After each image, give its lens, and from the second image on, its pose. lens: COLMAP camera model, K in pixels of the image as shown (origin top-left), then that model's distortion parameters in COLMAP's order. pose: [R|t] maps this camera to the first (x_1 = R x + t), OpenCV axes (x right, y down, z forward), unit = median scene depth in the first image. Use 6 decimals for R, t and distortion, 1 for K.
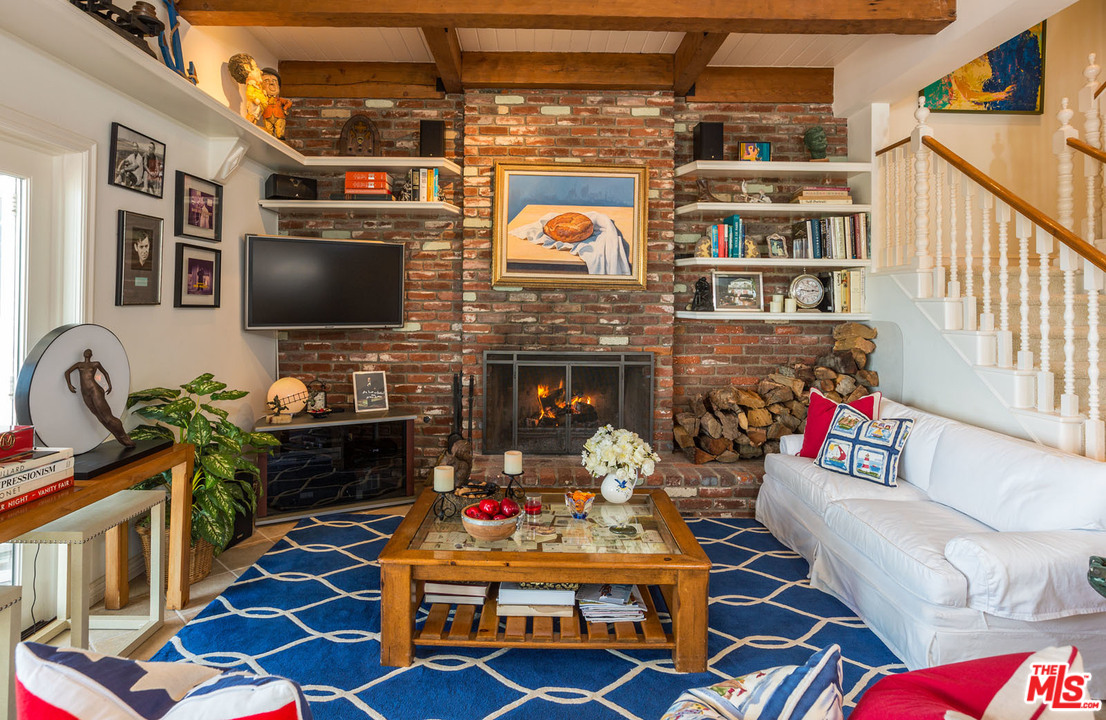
lens RADIAL K [[612.1, 0, 550.7], [0, 612.1, 301.6], [0, 0, 1]] dist [-0.002087, 0.000263]
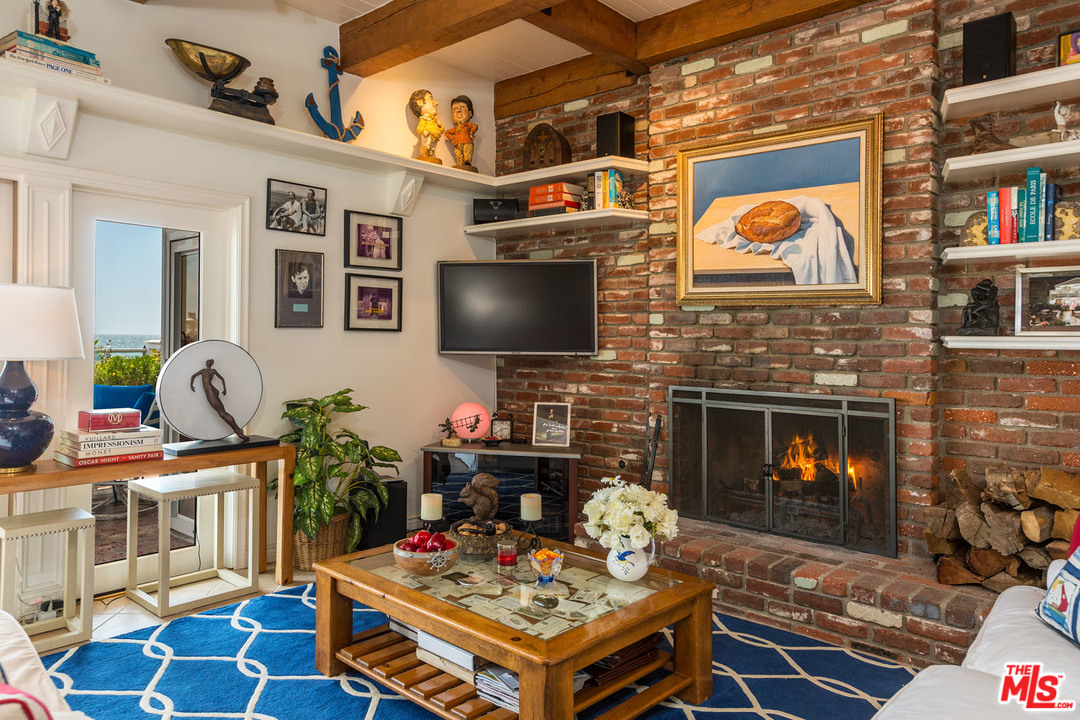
lens RADIAL K [[760.9, 0, 539.6], [0, 760.9, 335.7], [0, 0, 1]] dist [0.000505, 0.129637]
pose [[0.740800, -0.002750, -0.671720, 0.436765], [0.000863, 0.999995, -0.003142, 0.017255], [0.671725, 0.001748, 0.740799, 0.141002]]
